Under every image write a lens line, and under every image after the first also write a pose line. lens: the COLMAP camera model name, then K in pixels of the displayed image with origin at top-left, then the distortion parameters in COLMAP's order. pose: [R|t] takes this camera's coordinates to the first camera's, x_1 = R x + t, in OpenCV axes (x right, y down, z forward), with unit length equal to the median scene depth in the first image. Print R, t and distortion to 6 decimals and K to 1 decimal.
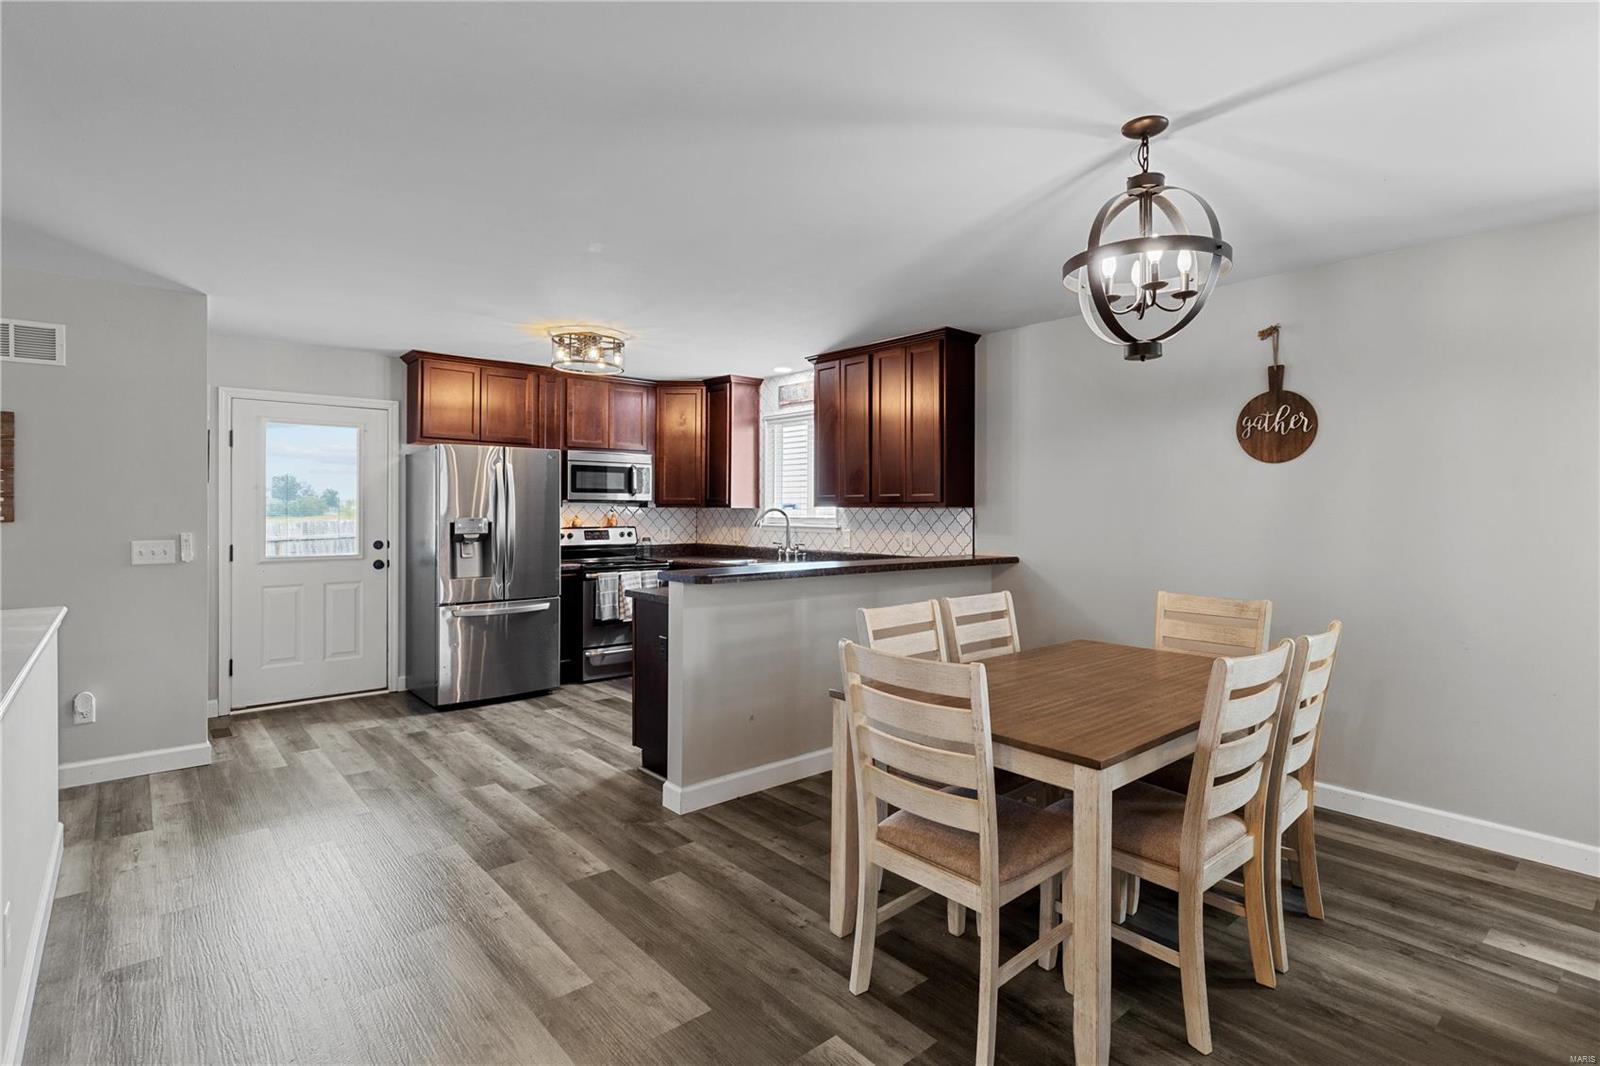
lens RADIAL K [[790.1, 0, 800.3], [0, 790.1, 507.0], [0, 0, 1]] dist [0.000015, -0.000005]
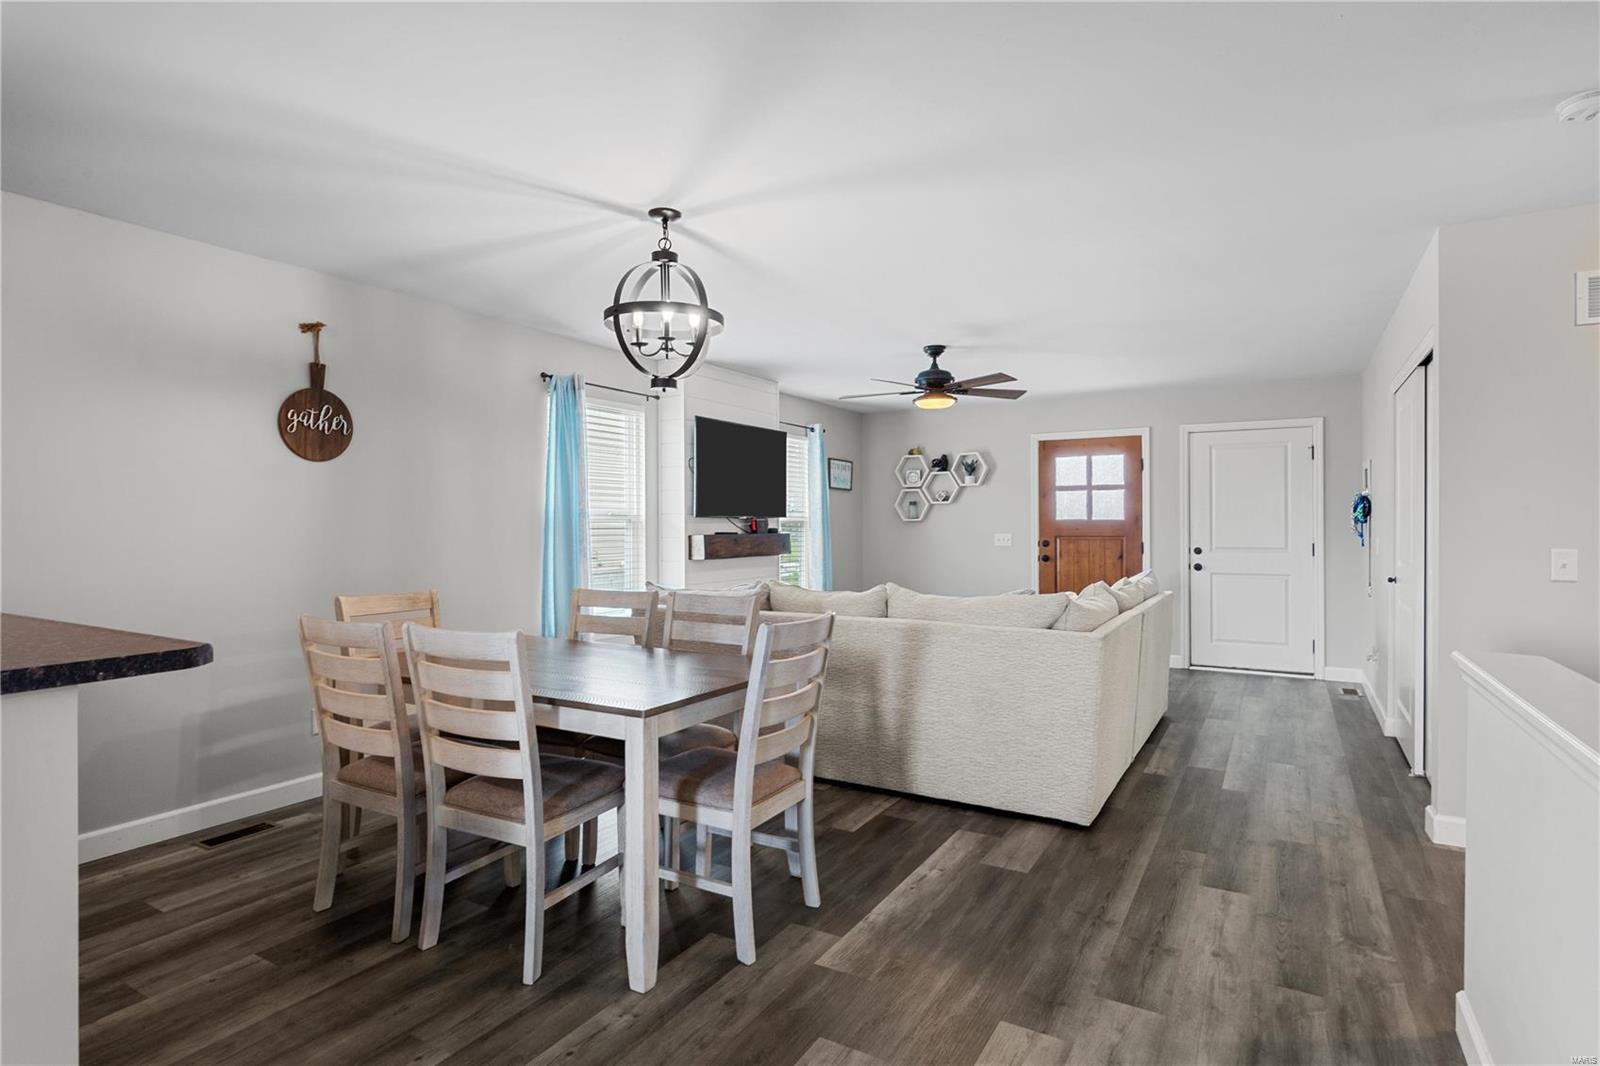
lens RADIAL K [[831.9, 0, 807.3], [0, 831.9, 524.2], [0, 0, 1]] dist [-0.001139, 0.000315]
pose [[-0.331369, -0.002046, 0.943499, -0.379611], [-0.004268, 0.999991, 0.000669, 0.012637], [-0.943492, -0.003806, -0.331375, 0.495734]]
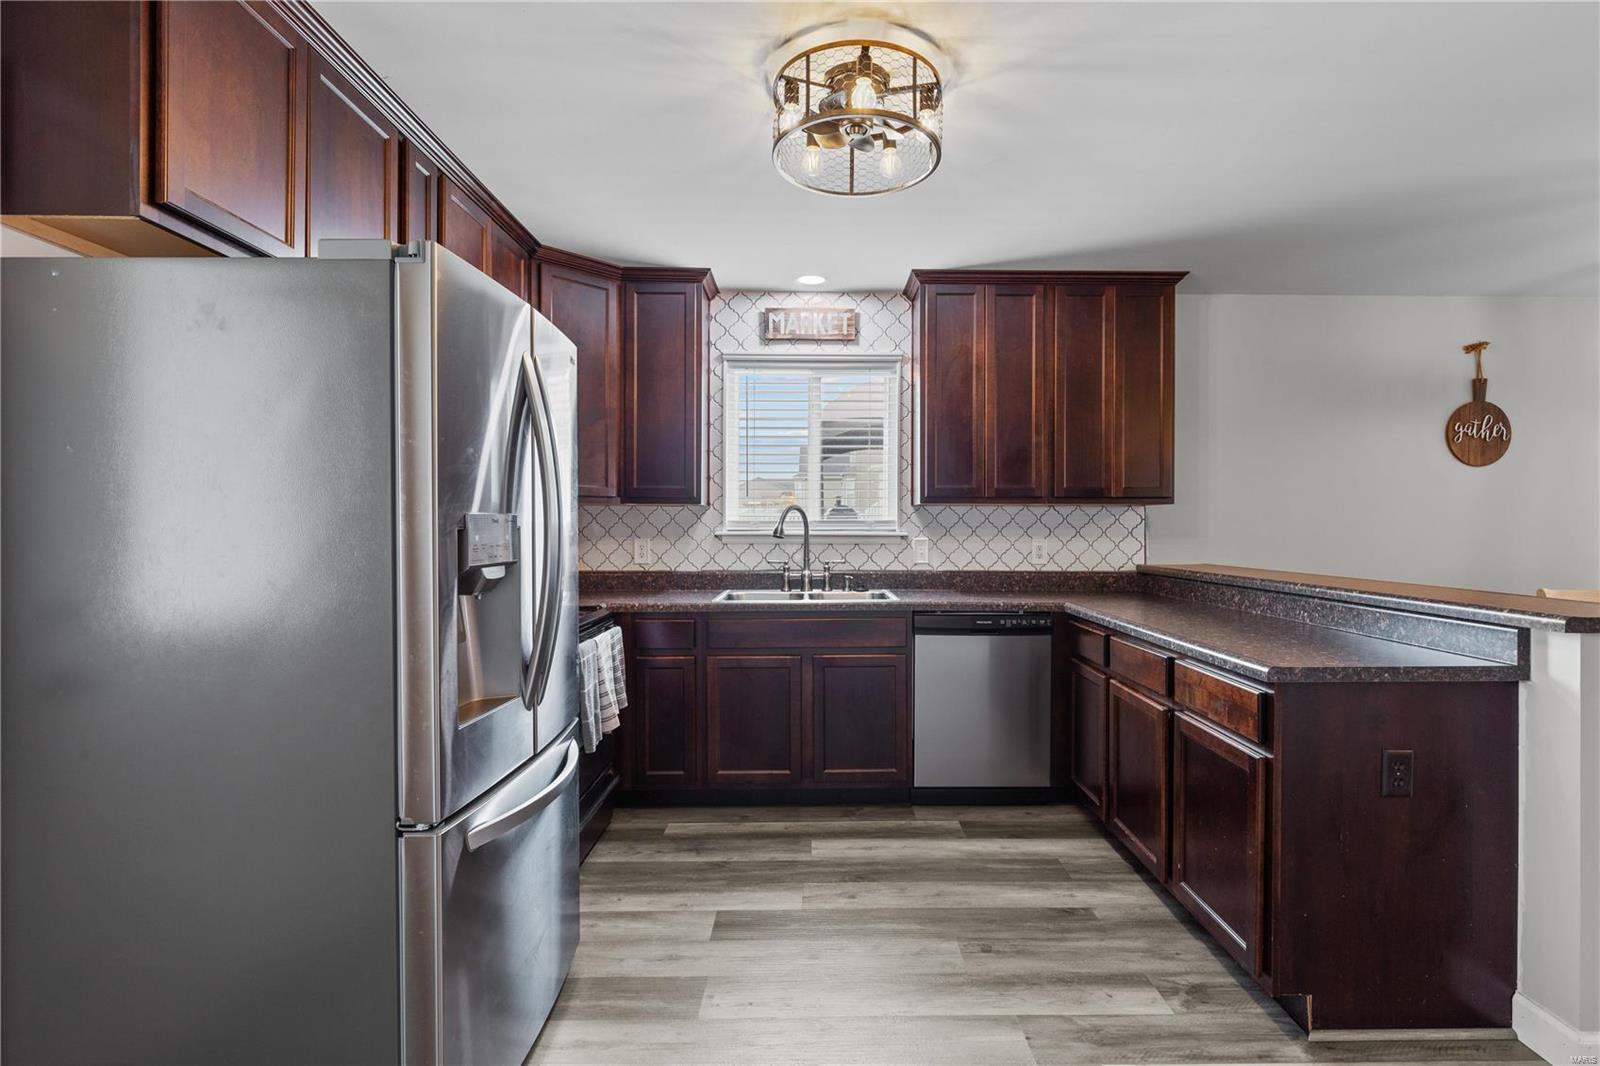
lens RADIAL K [[772.7, 0, 830.7], [0, 772.7, 528.4], [0, 0, 1]] dist [-0.001356, -0.001089]
pose [[0.635625, -0.005500, 0.771979, -0.525029], [-0.002697, 0.999953, 0.009345, 0.015045], [-0.771993, -0.008022, 0.635580, 0.656270]]
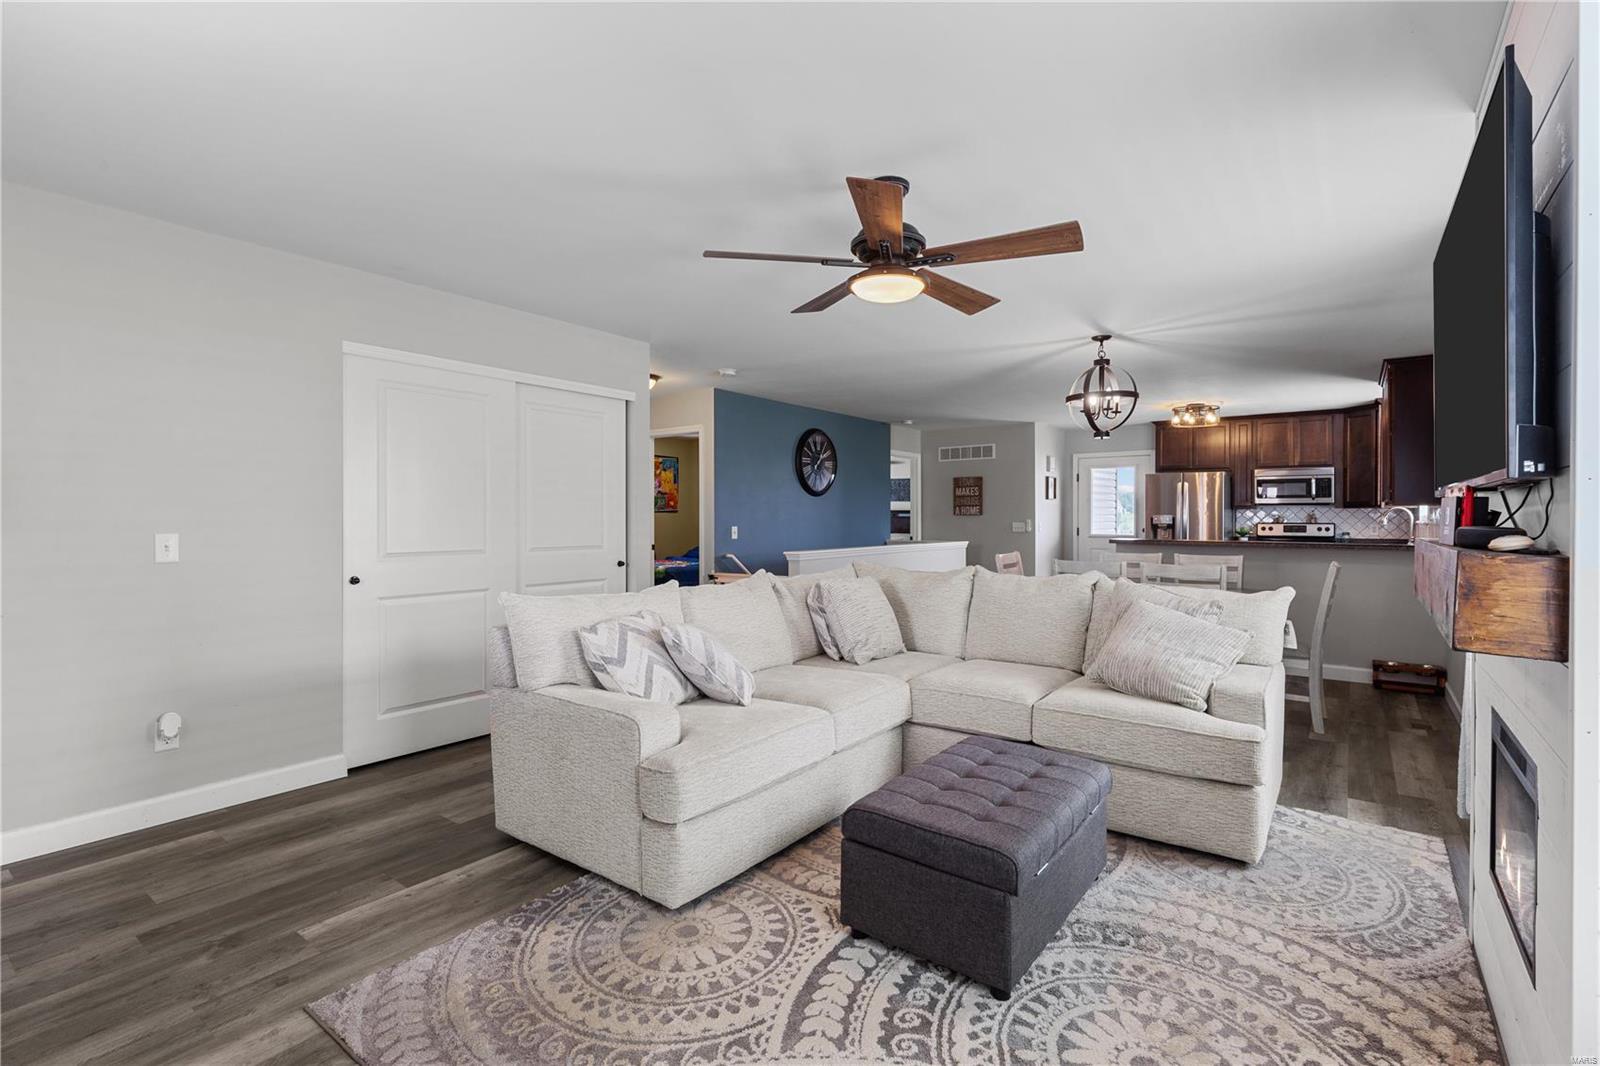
lens RADIAL K [[728.5, 0, 806.3], [0, 728.5, 516.5], [0, 0, 1]] dist [0.000961, 0.000200]
pose [[0.219597, -0.000391, -0.975591, 0.922492], [0.003180, 0.999995, 0.000315, 0.013063], [0.975586, -0.003172, 0.219597, -0.118274]]
